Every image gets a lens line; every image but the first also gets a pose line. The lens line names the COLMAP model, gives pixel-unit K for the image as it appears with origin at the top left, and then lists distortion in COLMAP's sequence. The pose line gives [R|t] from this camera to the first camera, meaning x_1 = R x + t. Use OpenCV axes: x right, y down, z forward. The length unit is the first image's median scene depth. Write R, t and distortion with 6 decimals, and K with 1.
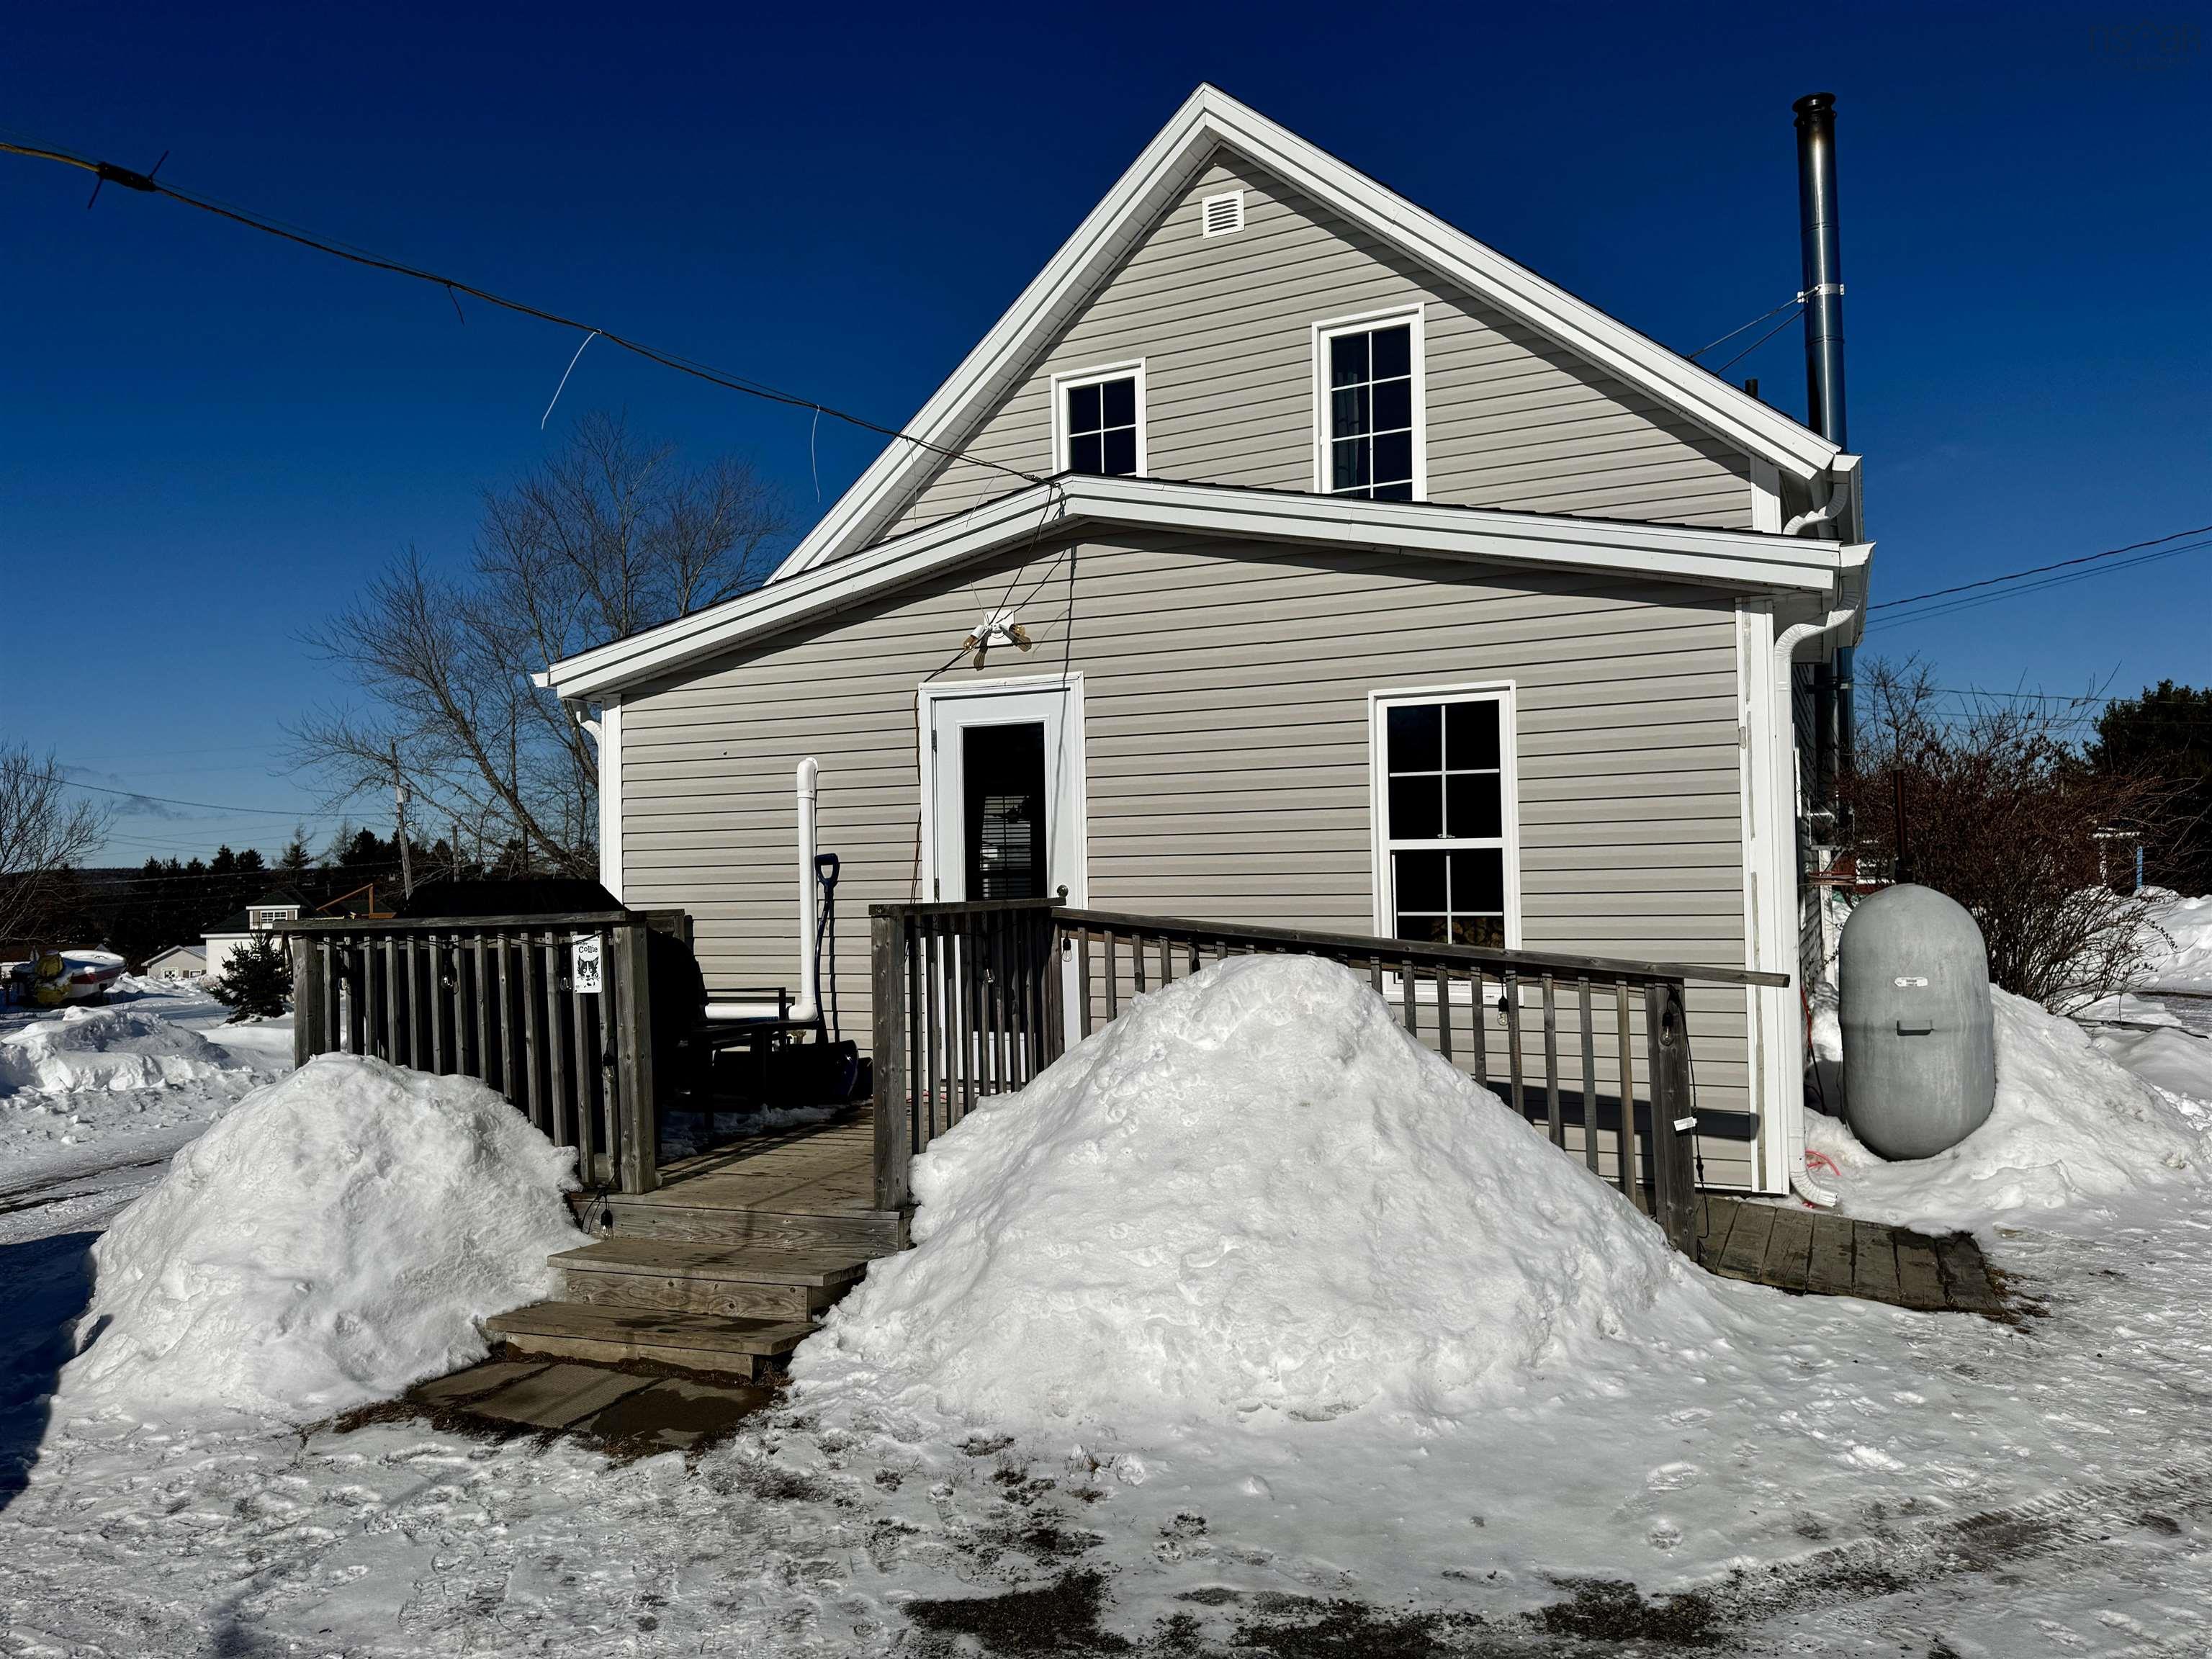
lens RADIAL K [[1541.2, 0, 1098.4], [0, 1541.2, 862.2], [0, 0, 1]] dist [0.048793, -0.001650]
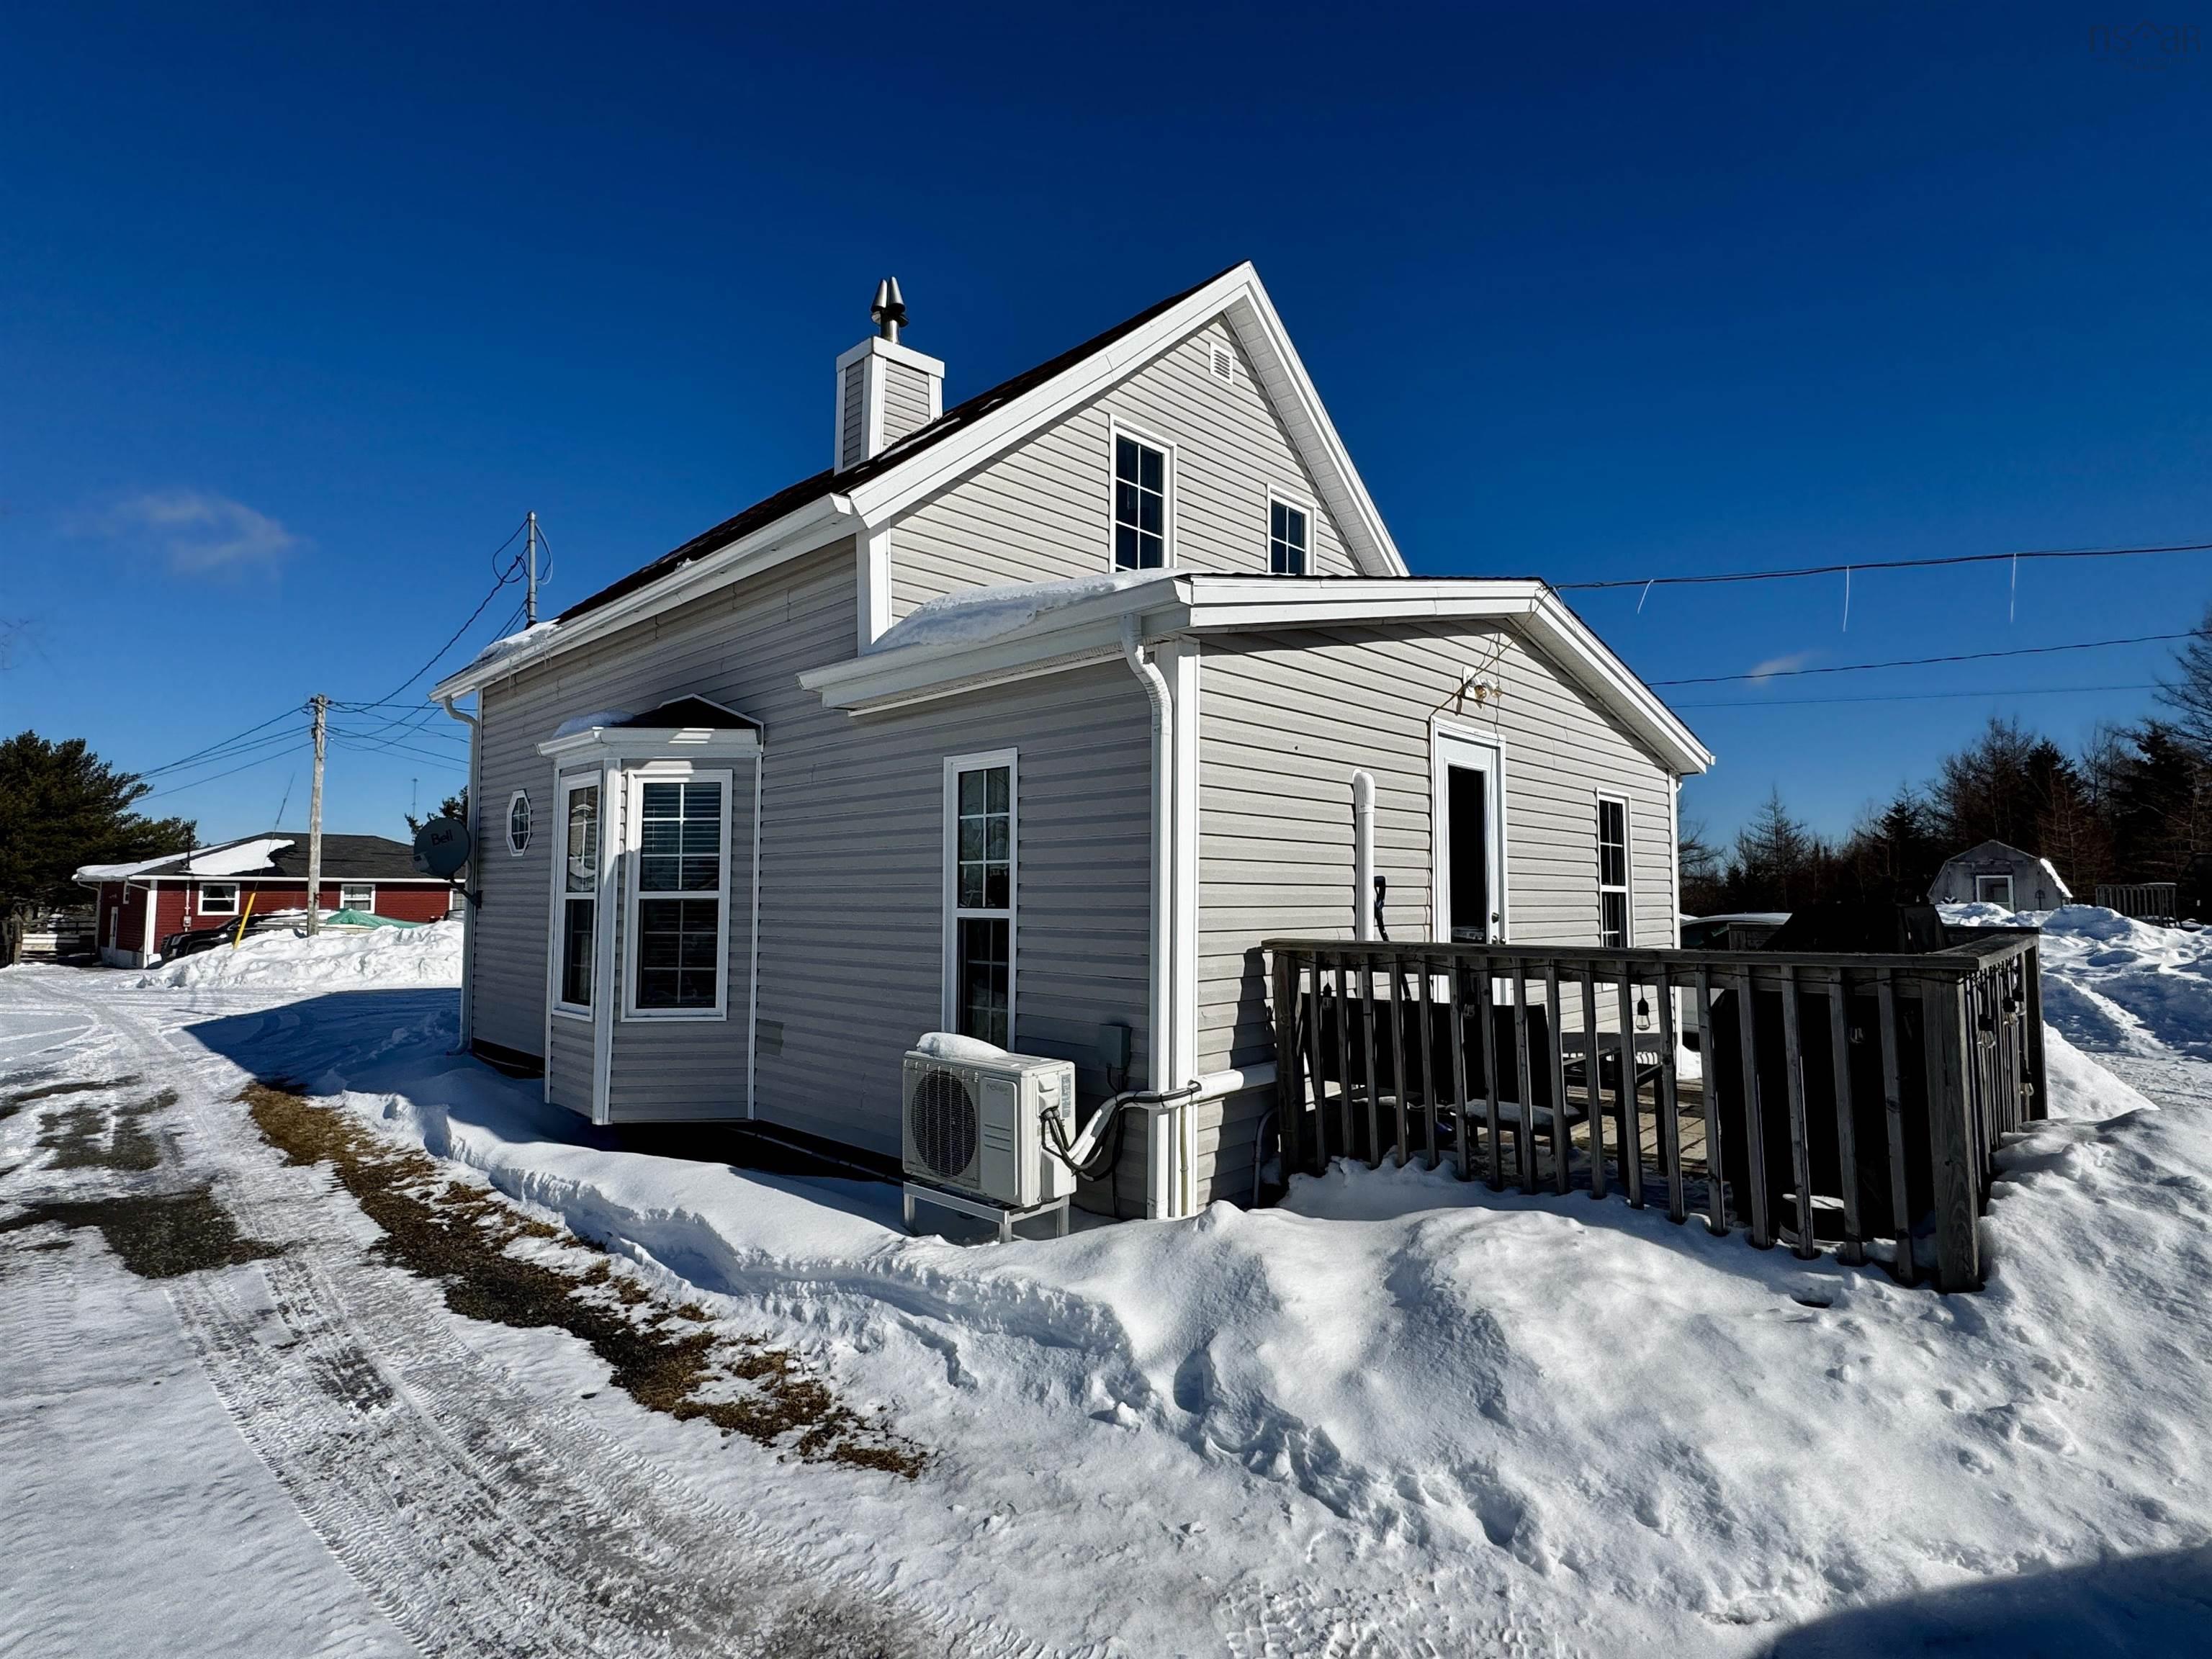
lens RADIAL K [[1090.1, 0, 1100.2], [0, 1090.1, 822.8], [0, 0, 1]] dist [0.000625, -0.000746]
pose [[0.303178, 0.078354, 0.949707, -0.880271], [-0.019962, 0.996917, -0.075876, 0.016967], [-0.952725, 0.004045, 0.303808, 0.984423]]
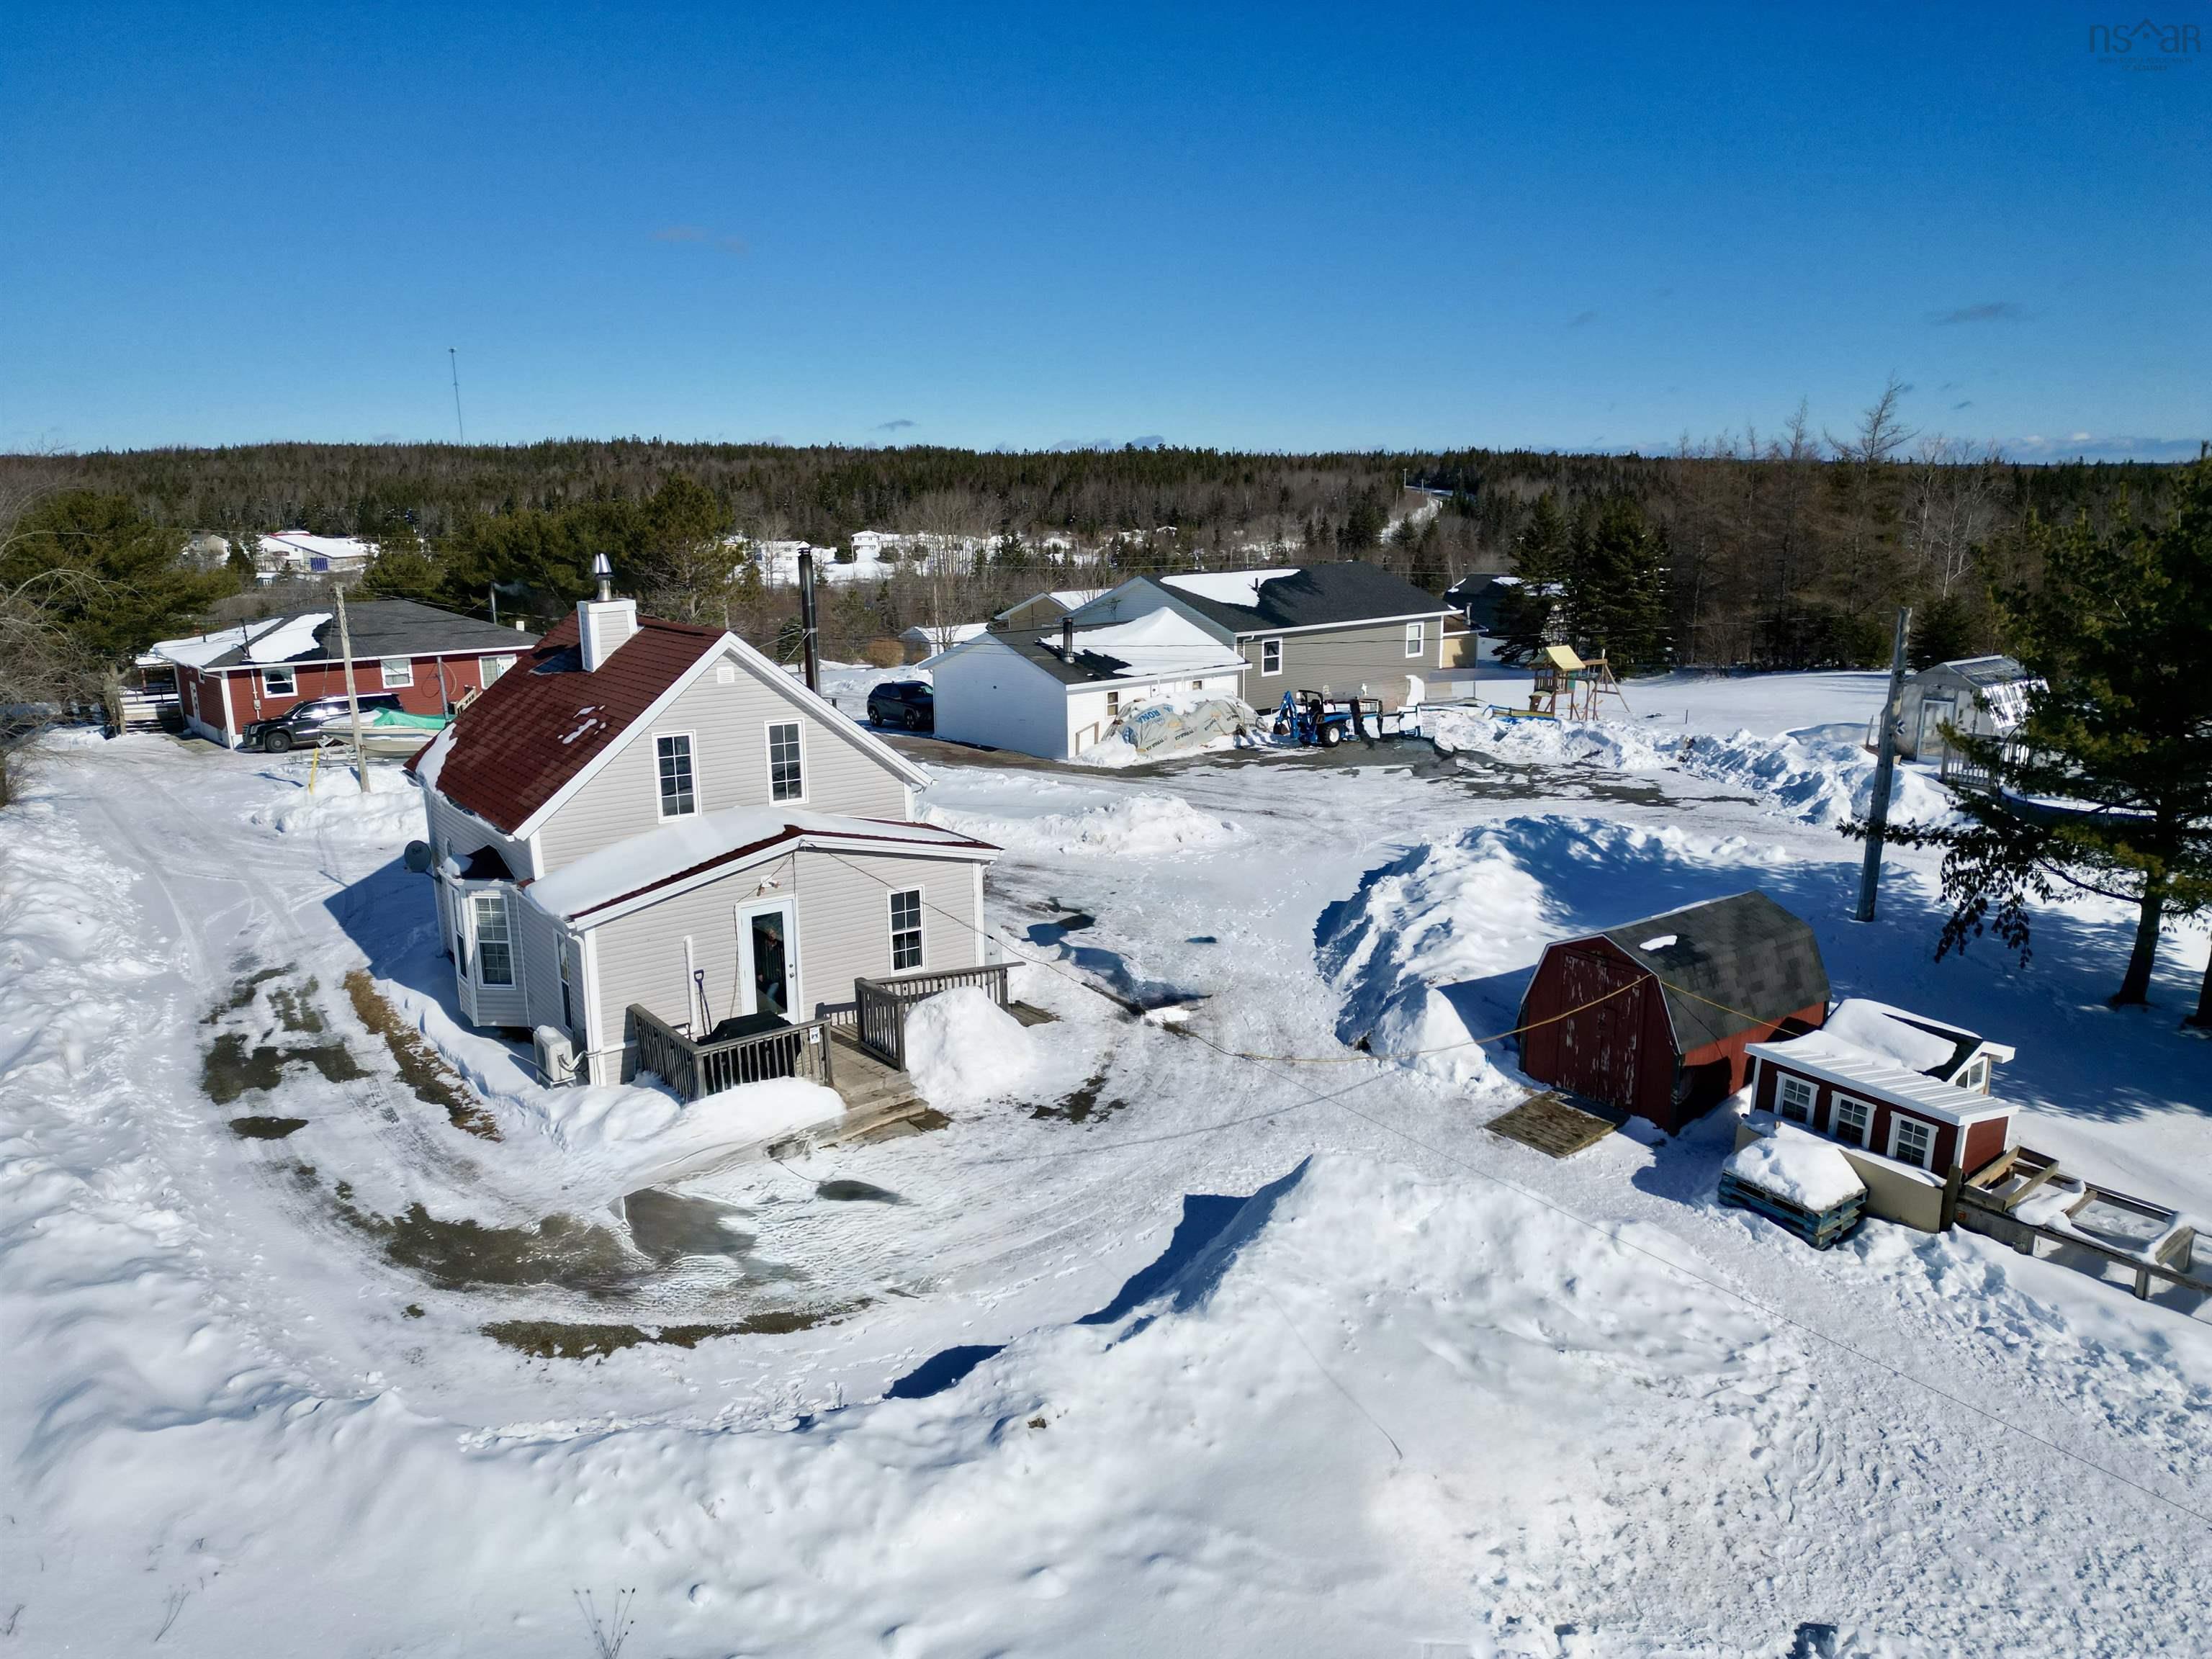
lens RADIAL K [[1522.5, 0, 1106.0], [0, 1522.5, 829.5], [0, 0, 1]] dist [0.049418, -0.001583]
pose [[0.469066, -0.183263, 0.863939, -2.141943], [-0.006066, 0.977542, 0.210655, -0.824743], [-0.883142, -0.104052, 0.457420, -0.823843]]
